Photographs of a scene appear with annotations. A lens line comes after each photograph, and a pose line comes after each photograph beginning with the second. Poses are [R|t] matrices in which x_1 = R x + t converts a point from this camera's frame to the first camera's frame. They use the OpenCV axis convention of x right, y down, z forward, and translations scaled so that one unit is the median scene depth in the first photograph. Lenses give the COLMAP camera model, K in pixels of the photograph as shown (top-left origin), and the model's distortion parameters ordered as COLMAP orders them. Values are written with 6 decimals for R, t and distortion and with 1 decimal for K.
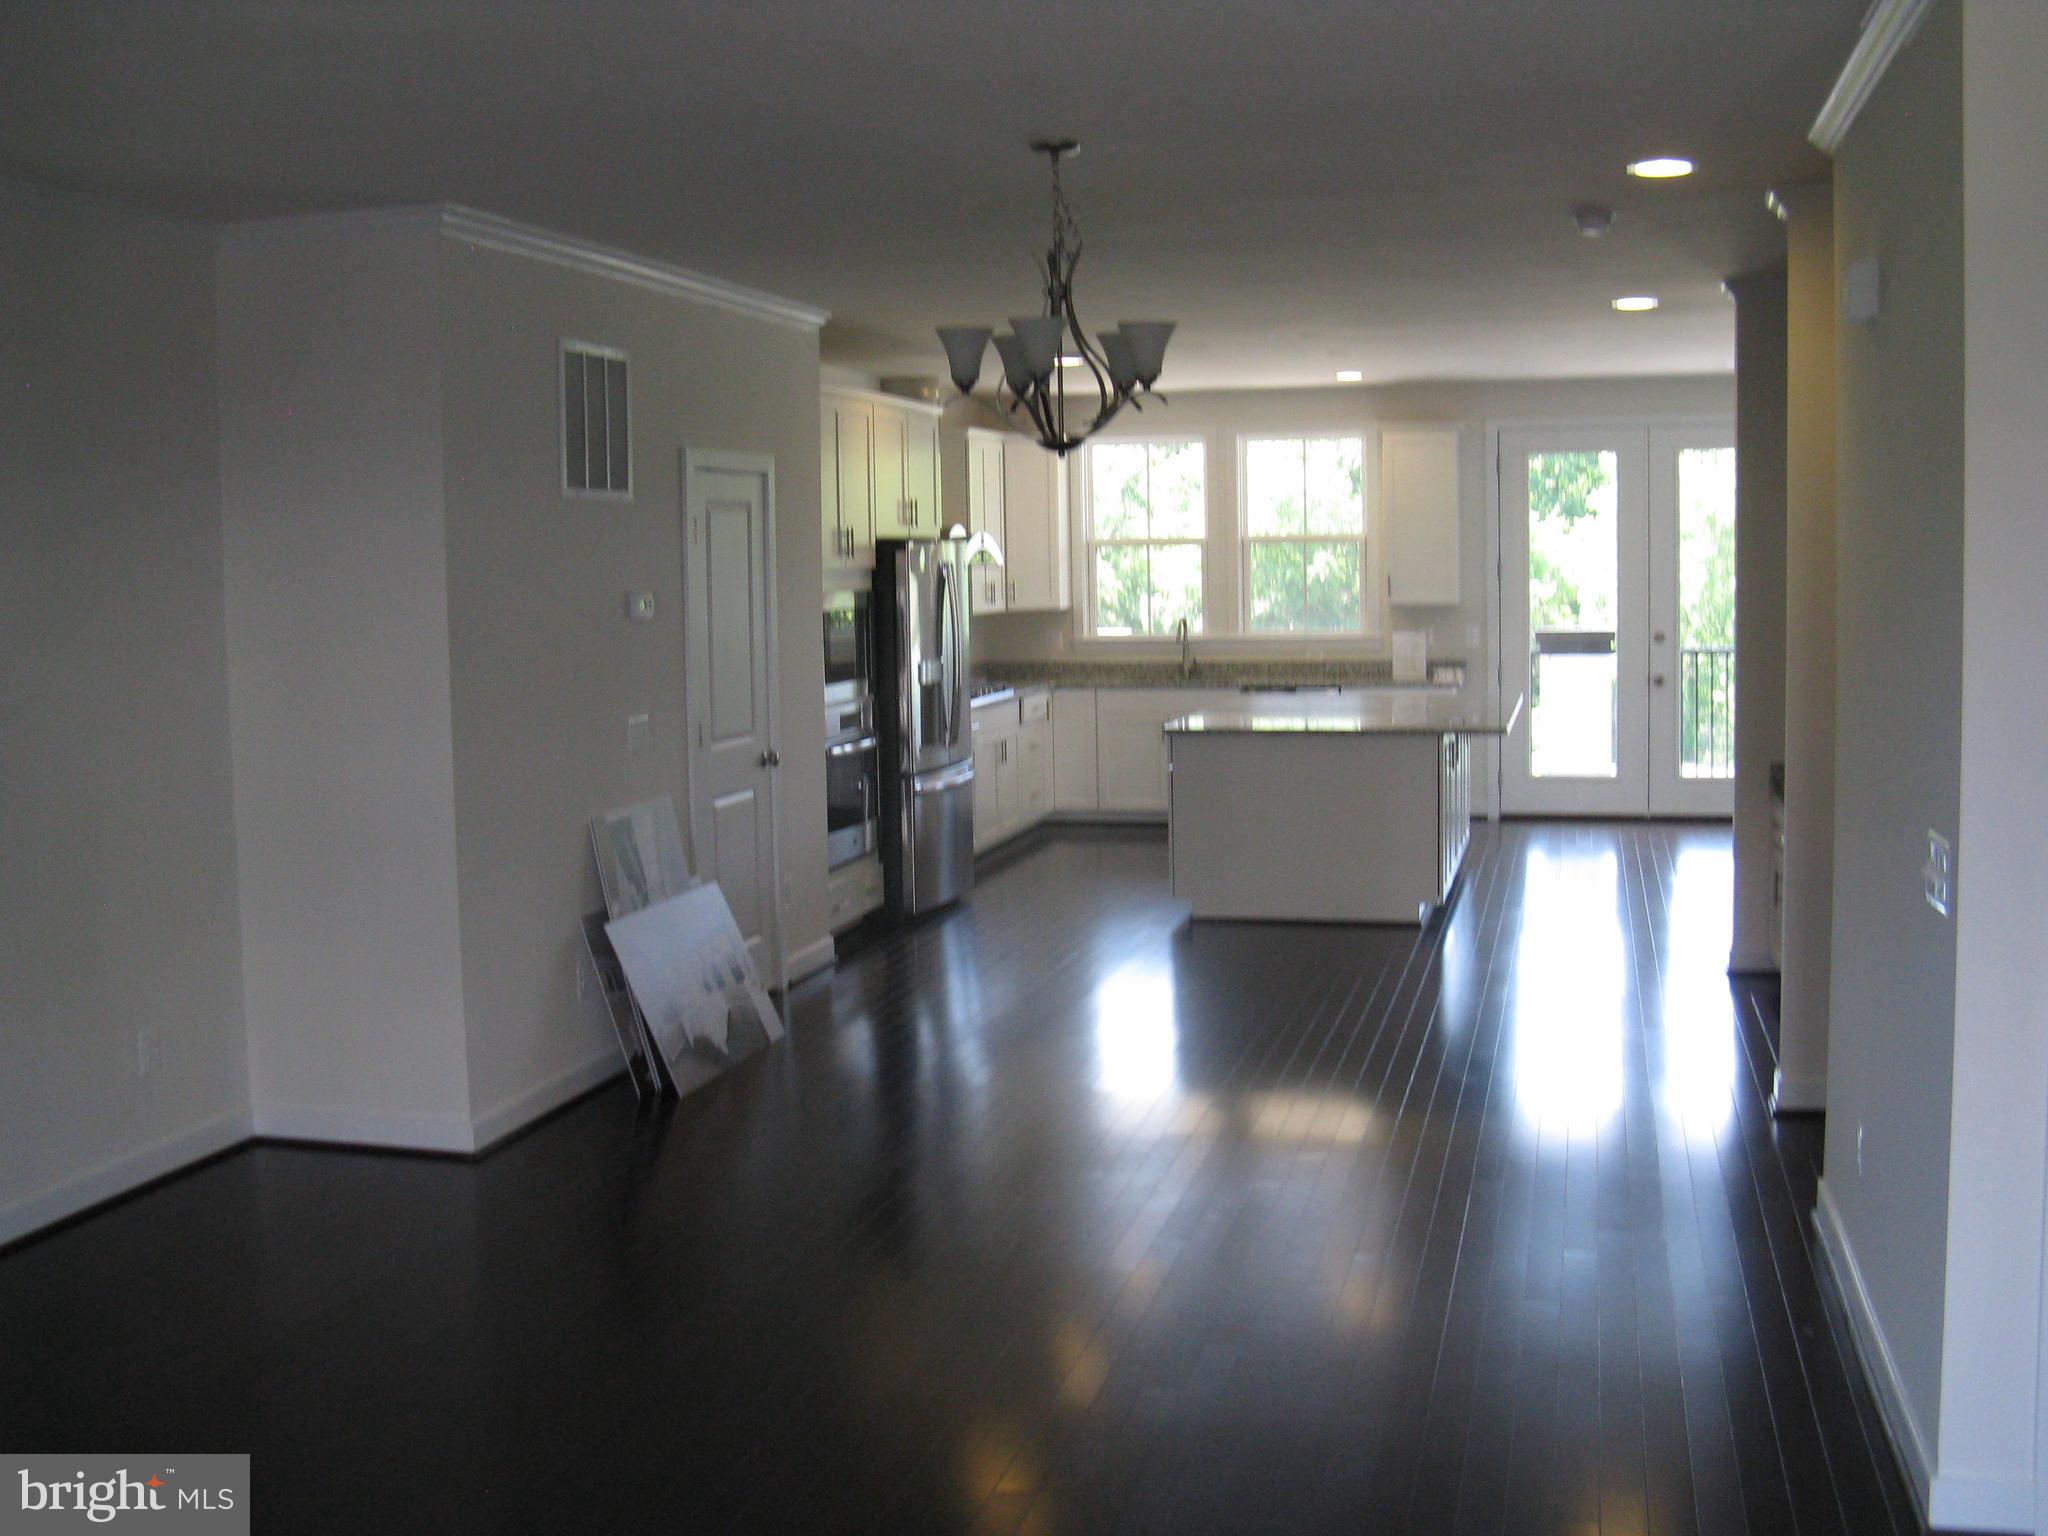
lens RADIAL K [[2133.4, 0, 1022.4], [0, 2133.4, 765.9], [0, 0, 1]] dist [-0.143235, 0.000000]
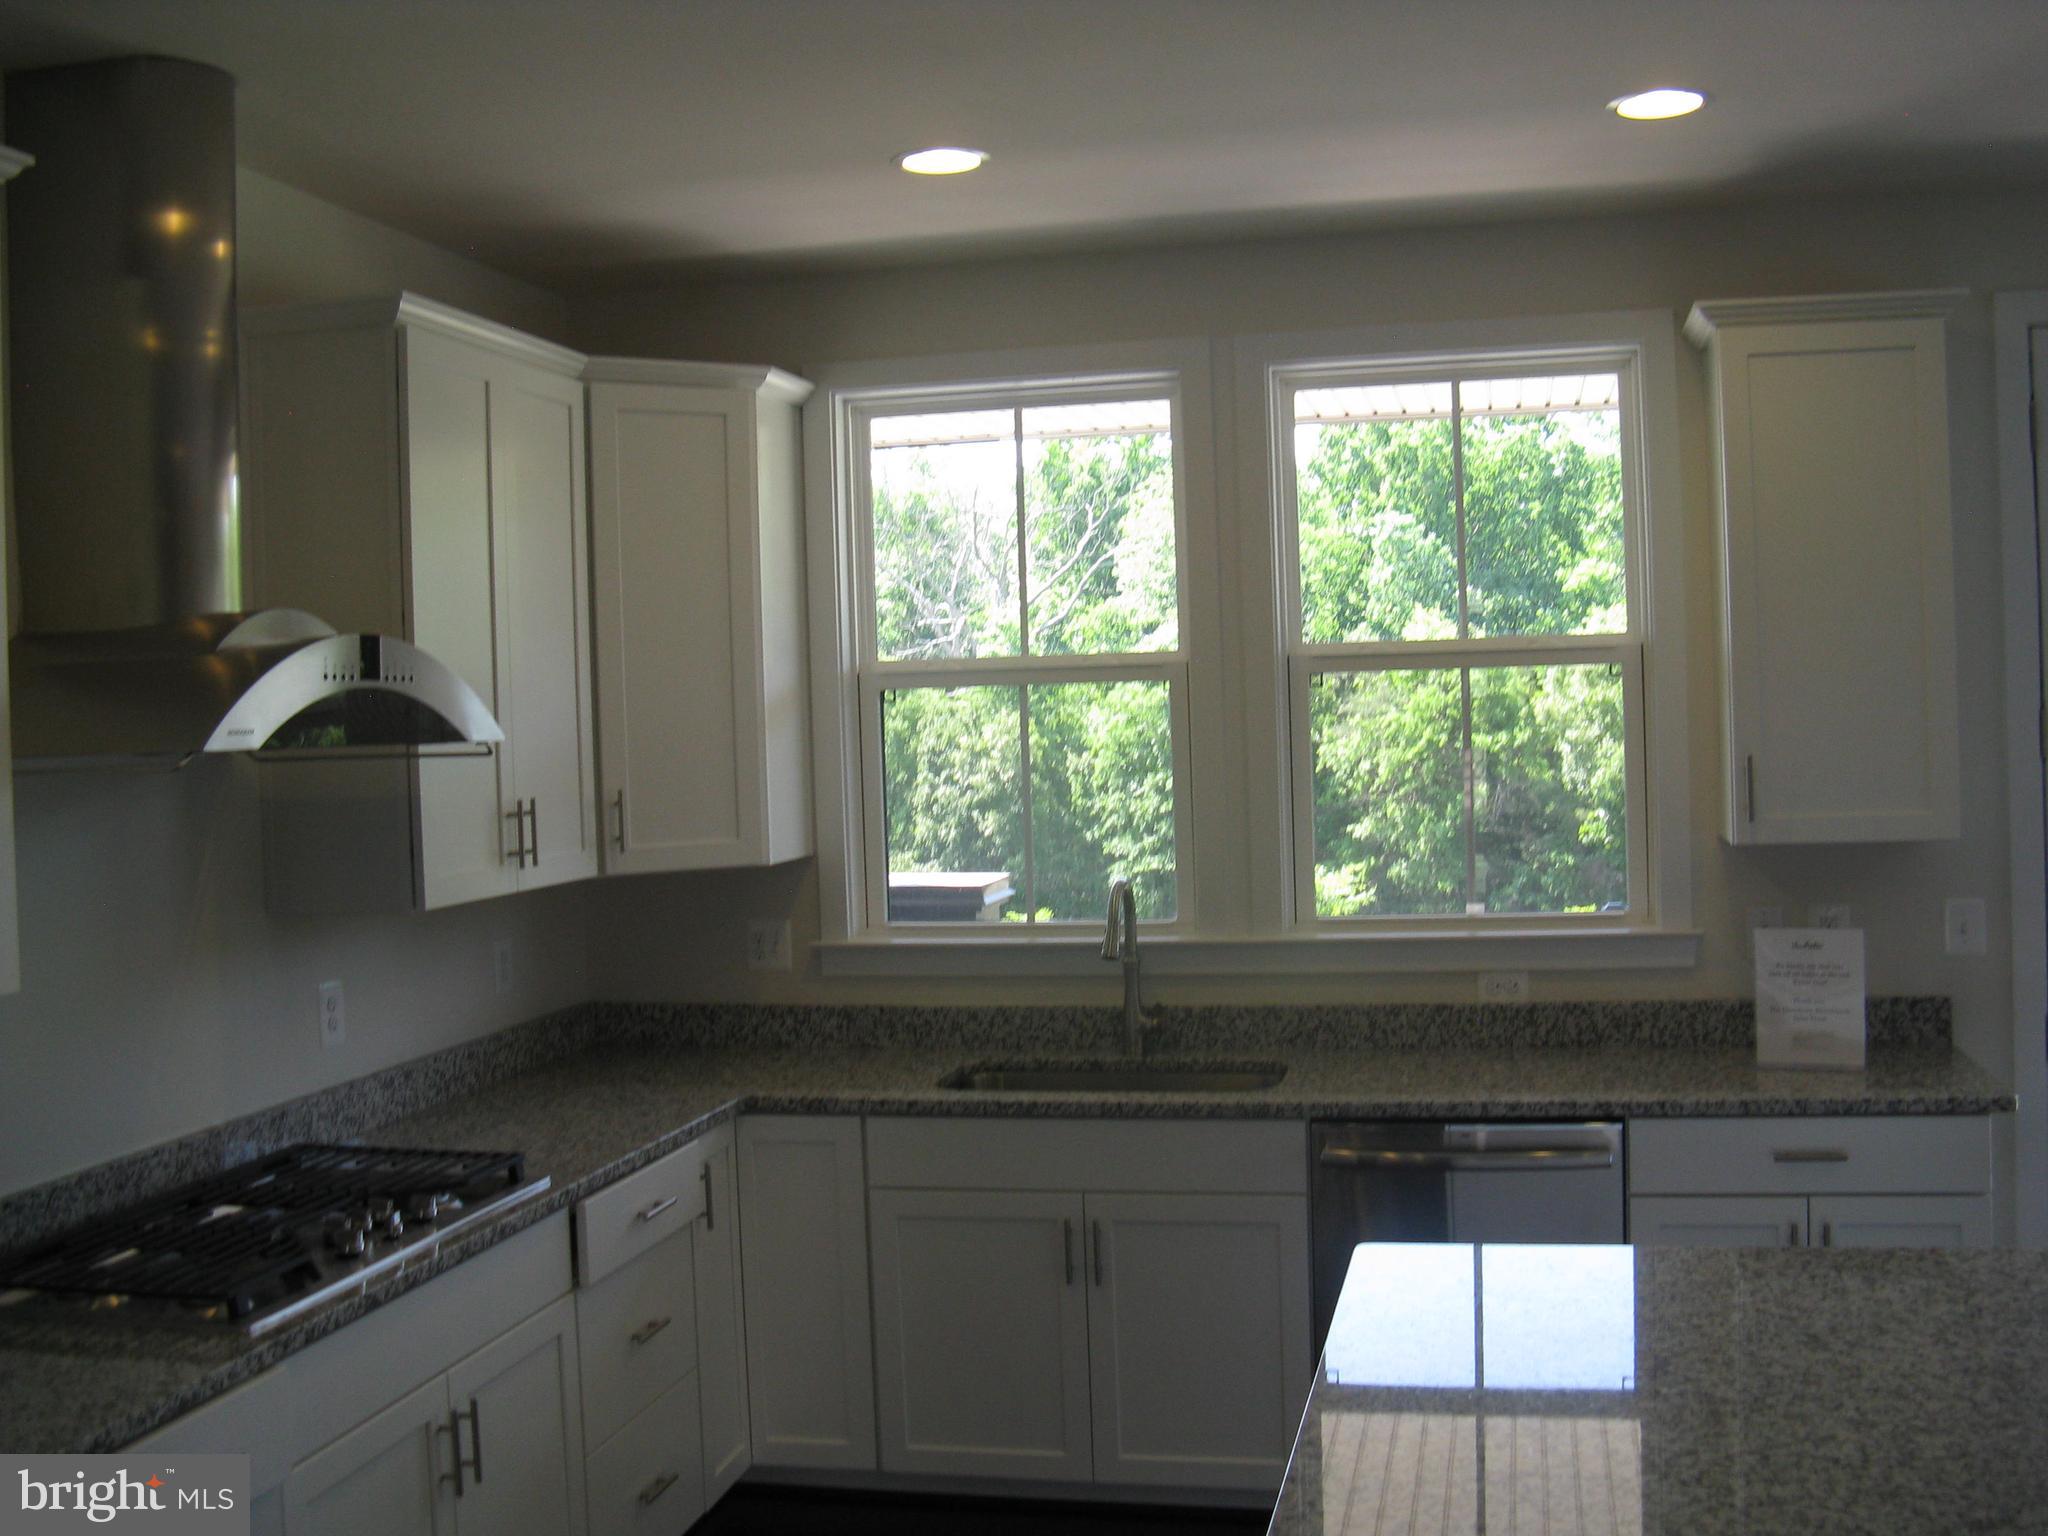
lens RADIAL K [[2133.4, 0, 1021.7], [0, 2133.4, 756.3], [0, 0, 1]] dist [-0.143235, 0.000000]
pose [[0.999401, -0.015467, 0.030956, 0.048356], [0.017796, 0.996917, -0.076417, -0.064141], [-0.029678, 0.076922, 0.996595, 0.652226]]
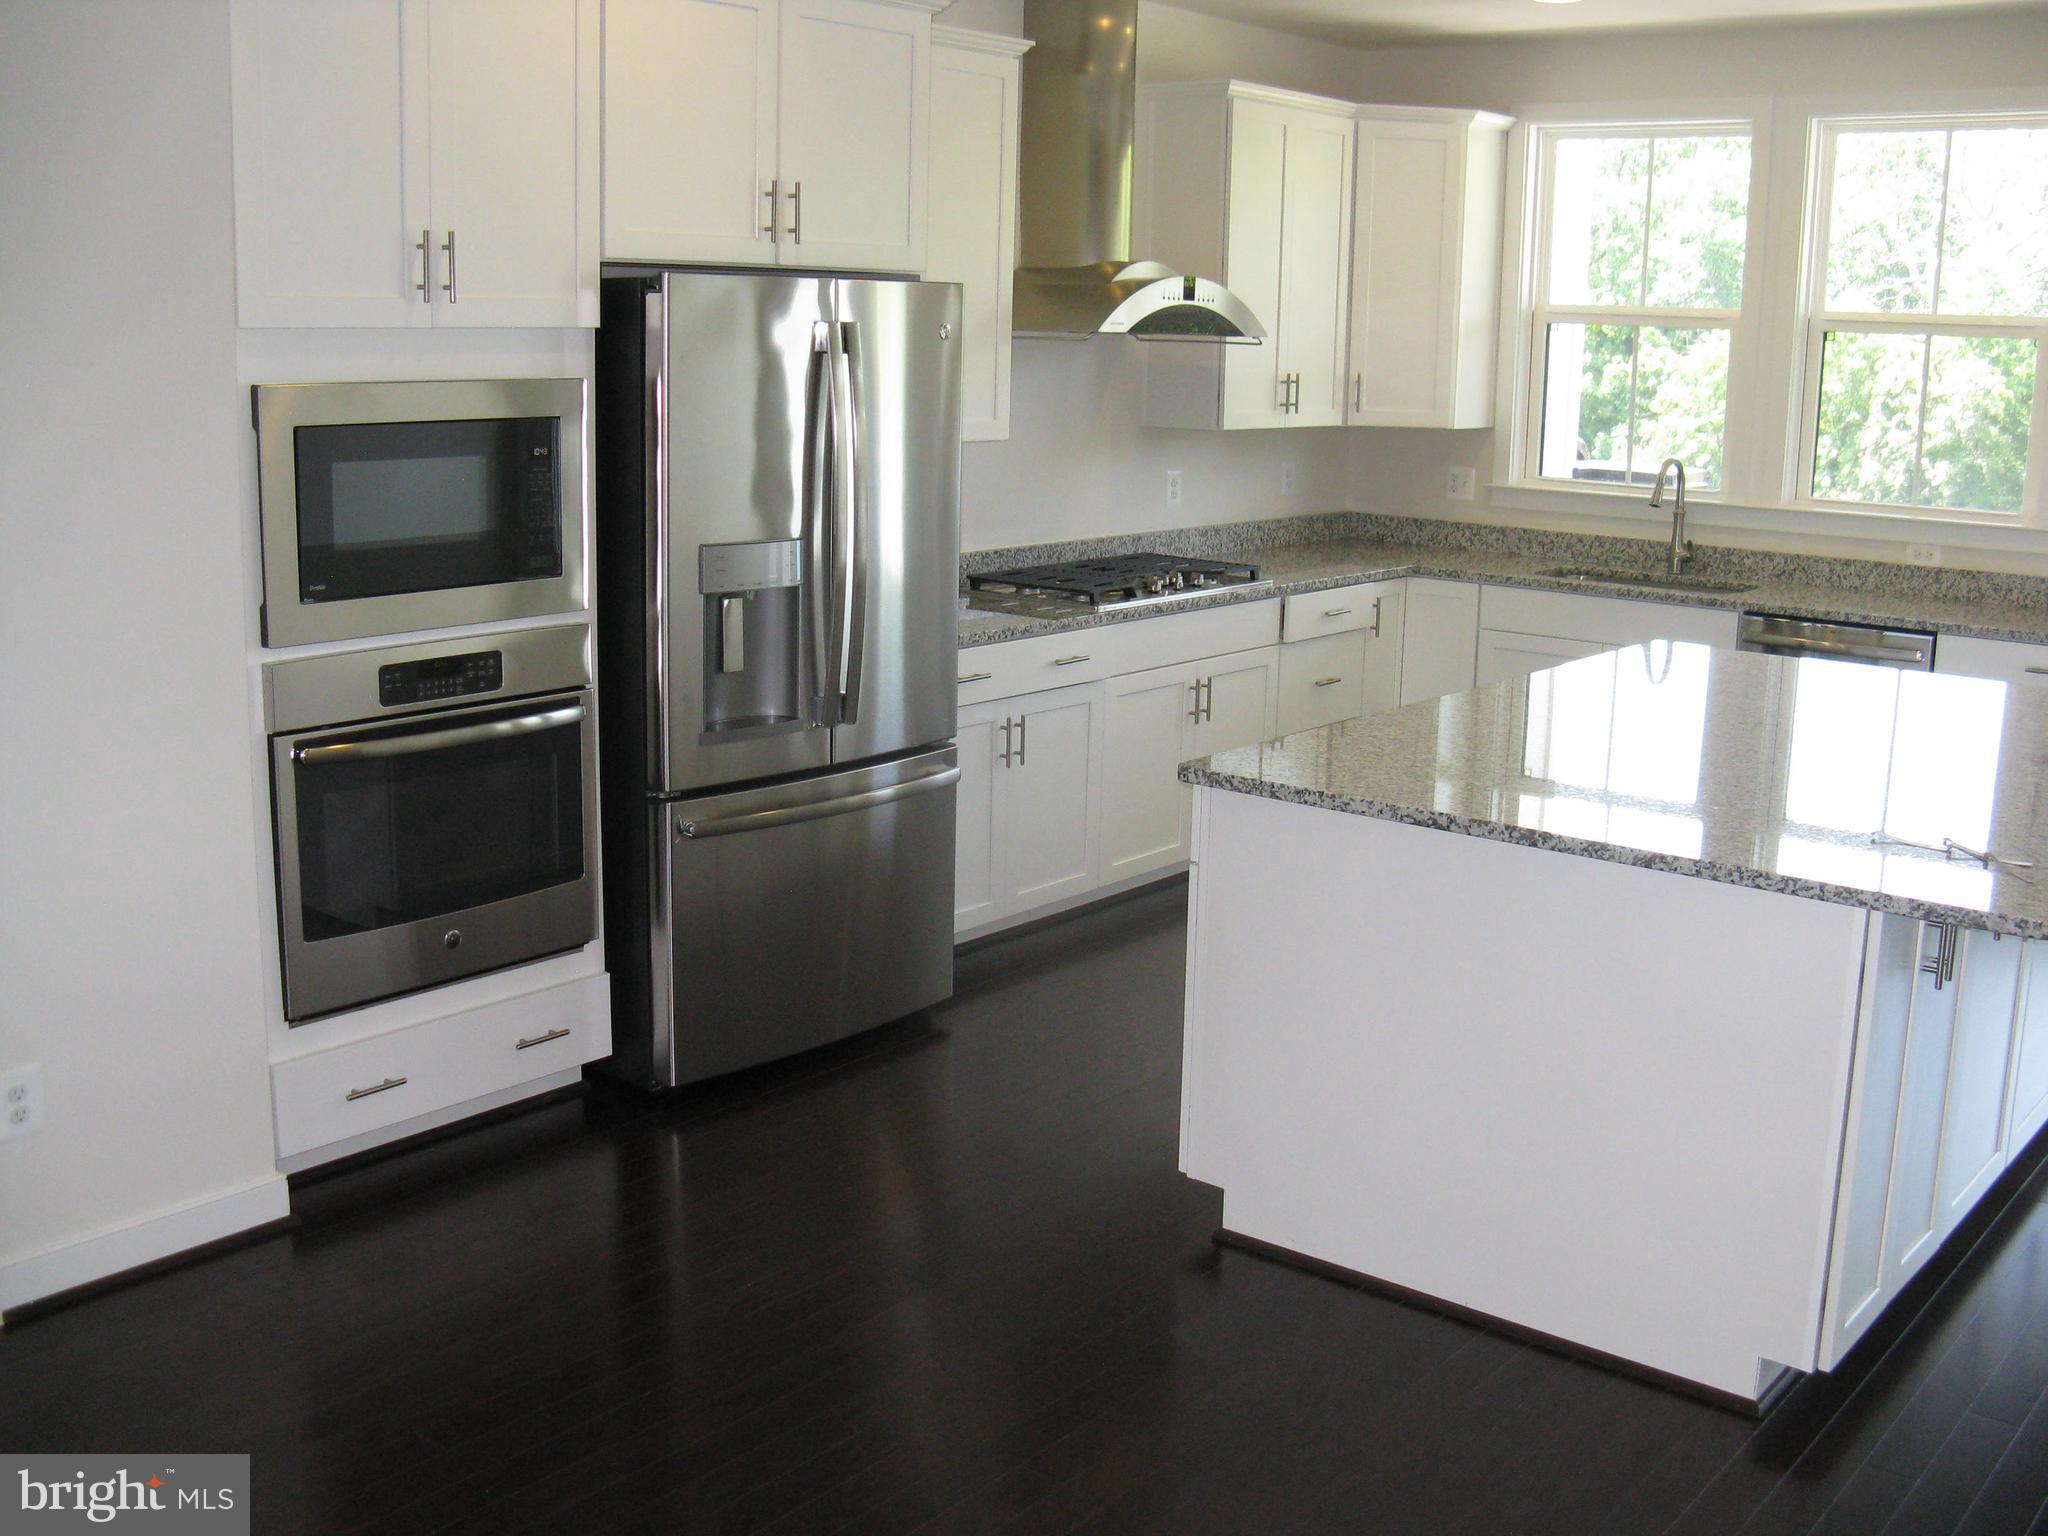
lens RADIAL K [[2133.4, 0, 1027.1], [0, 2133.4, 769.0], [0, 0, 1]] dist [-0.143235, 0.000000]
pose [[0.914040, 0.119119, -0.387738, 0.139285], [-0.076472, 0.989371, 0.123677, -0.045851], [0.398349, -0.083395, 0.913435, 0.450068]]
